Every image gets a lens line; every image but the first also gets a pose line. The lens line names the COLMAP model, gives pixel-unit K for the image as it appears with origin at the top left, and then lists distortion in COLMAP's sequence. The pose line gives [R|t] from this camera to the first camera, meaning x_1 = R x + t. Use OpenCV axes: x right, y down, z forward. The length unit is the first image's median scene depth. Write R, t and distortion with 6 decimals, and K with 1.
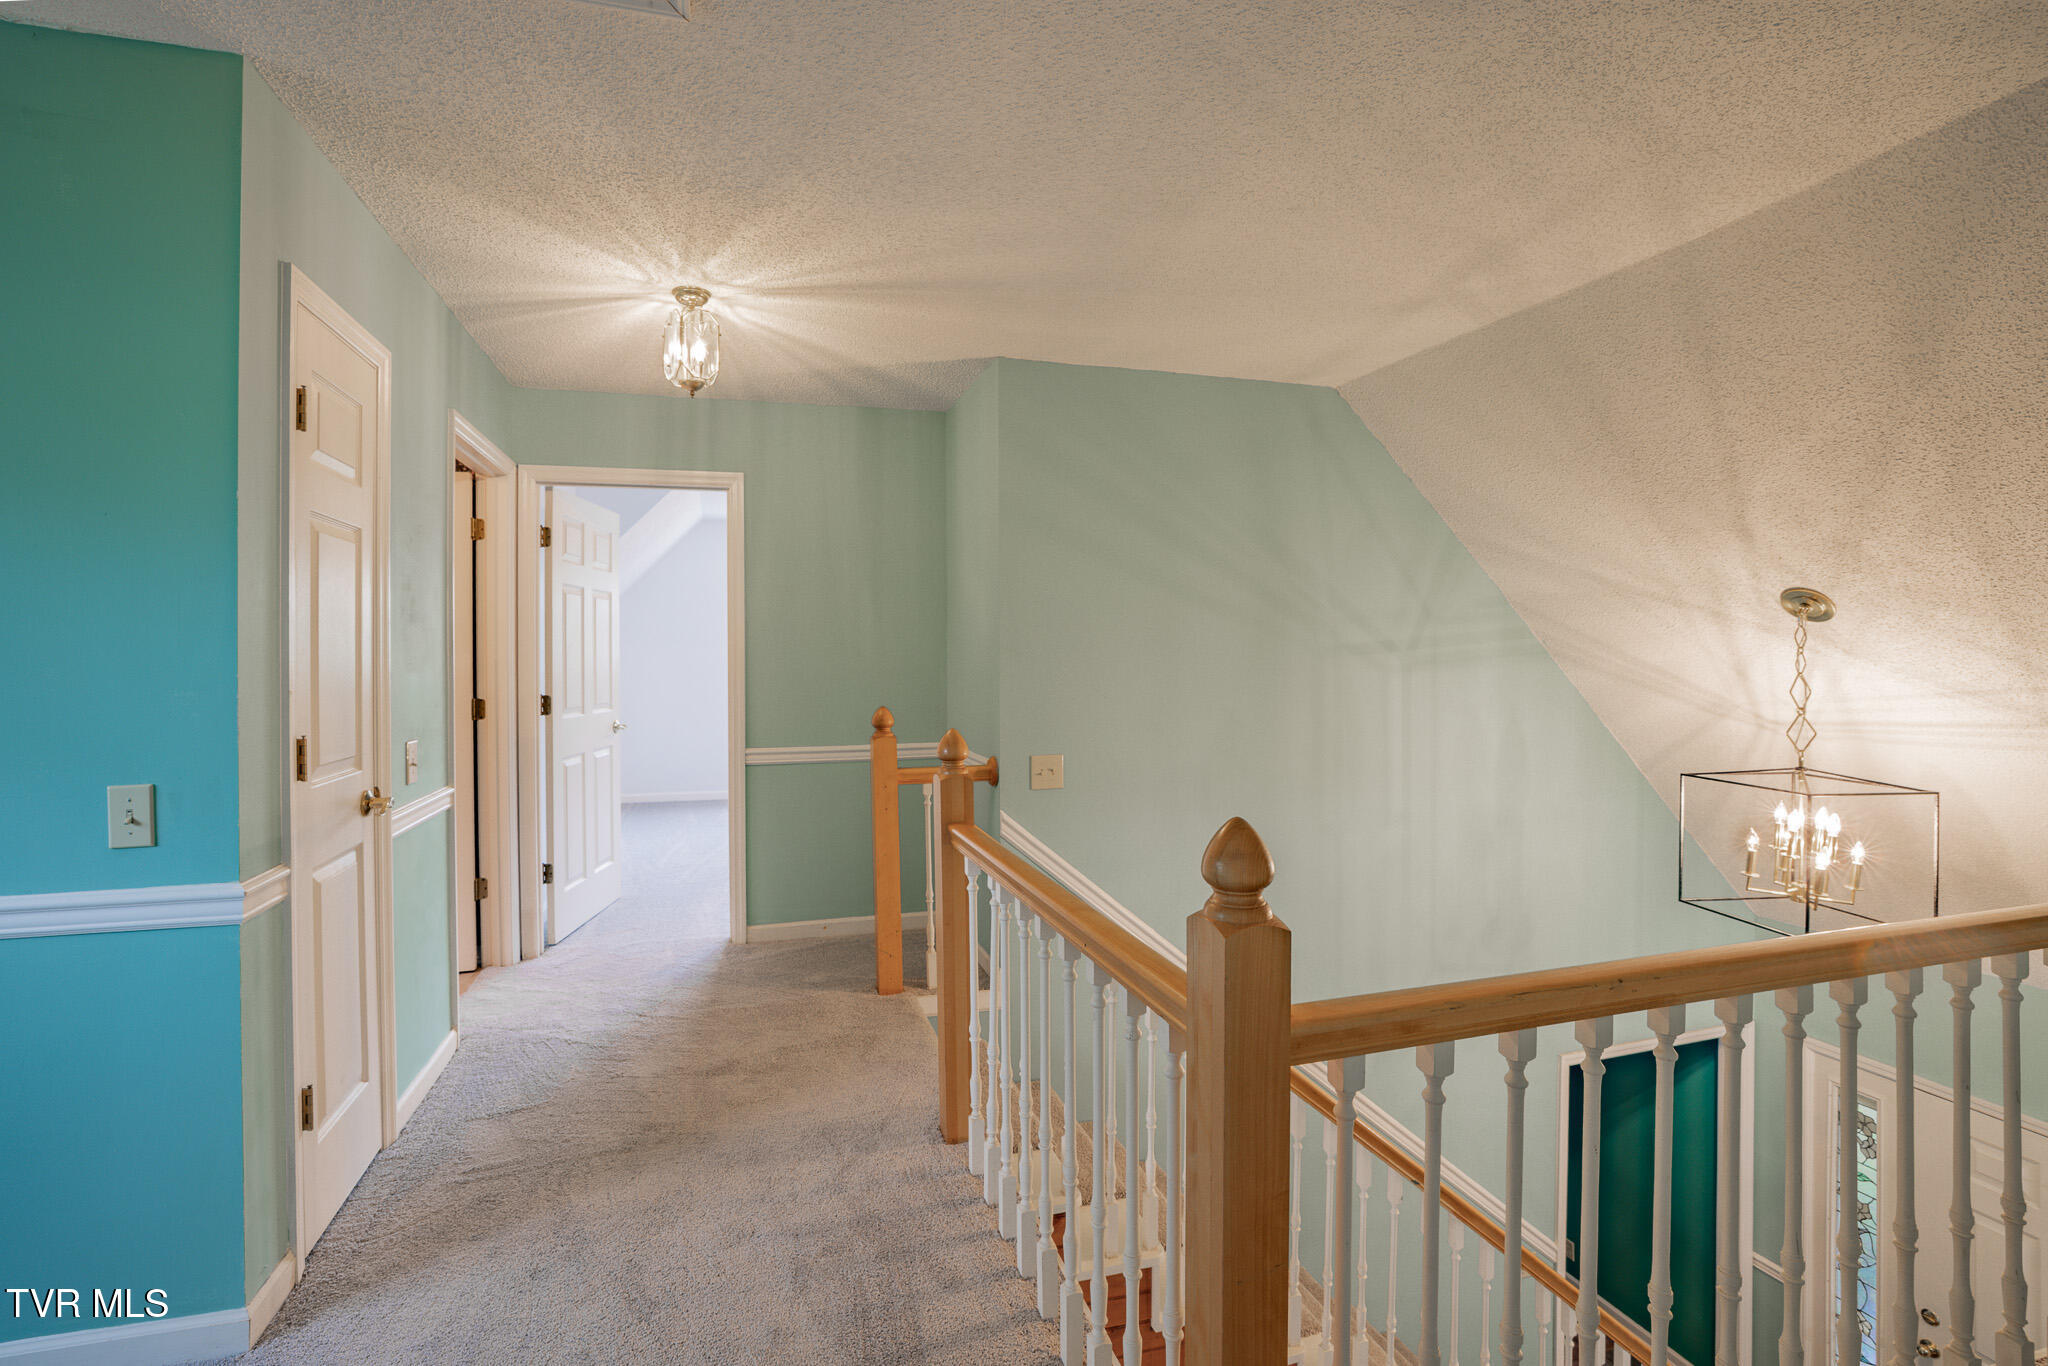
lens RADIAL K [[891.8, 0, 1018.2], [0, 891.8, 674.1], [0, 0, 1]] dist [0.001077, 0.000151]
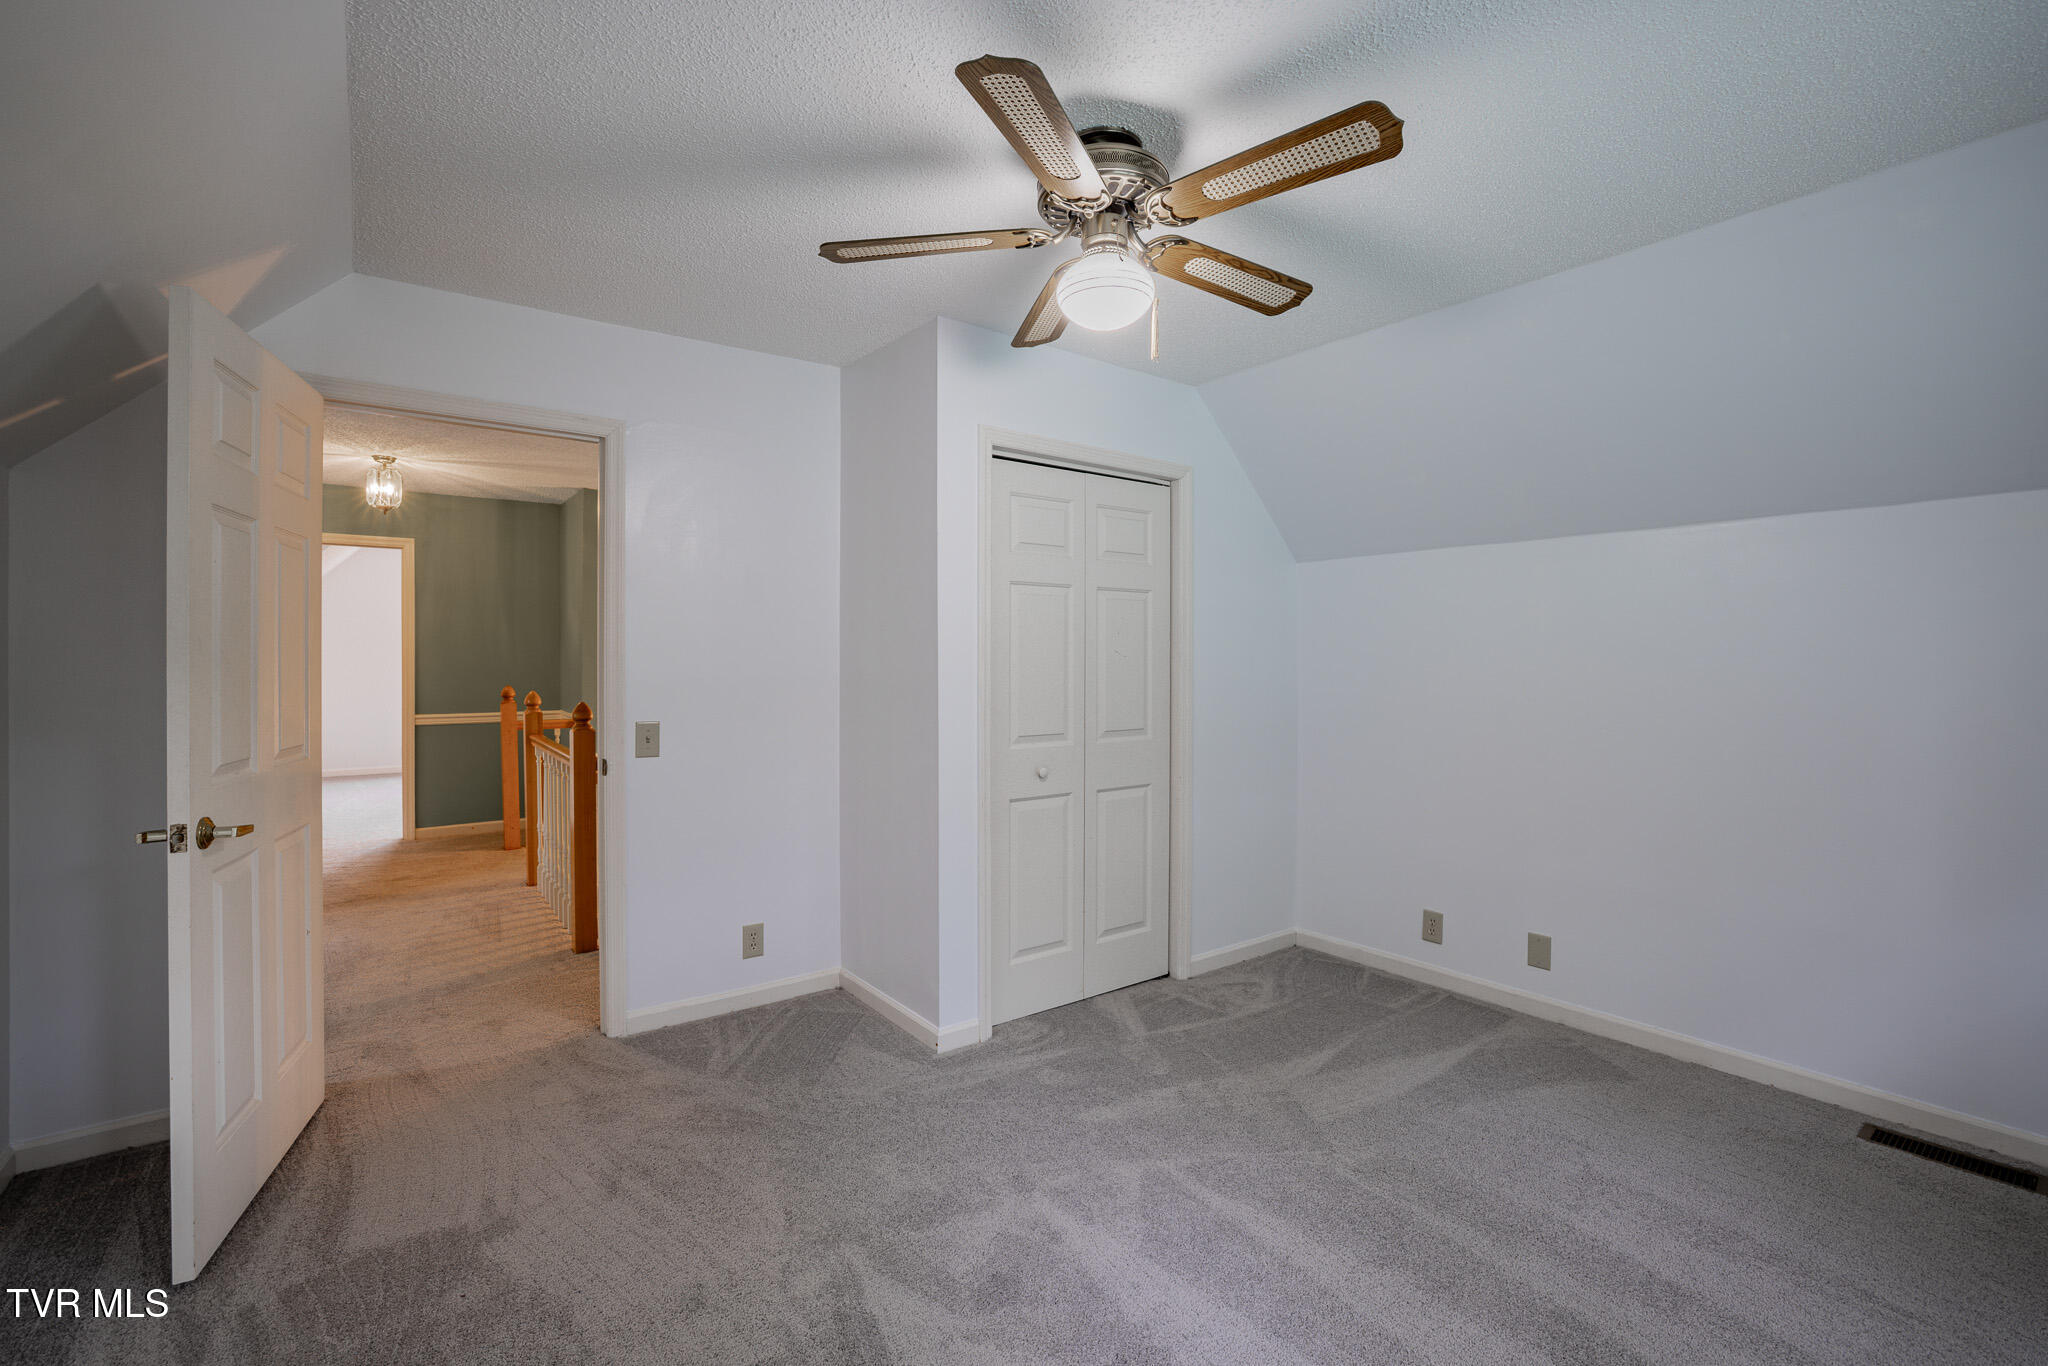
lens RADIAL K [[891.8, 0, 1028.5], [0, 891.8, 674.7], [0, 0, 1]] dist [0.001077, 0.000151]
pose [[0.950412, 0.003522, 0.310975, 0.259403], [-0.000702, 0.999958, -0.009182, 0.026232], [-0.310994, 0.008508, 0.950374, -0.928991]]
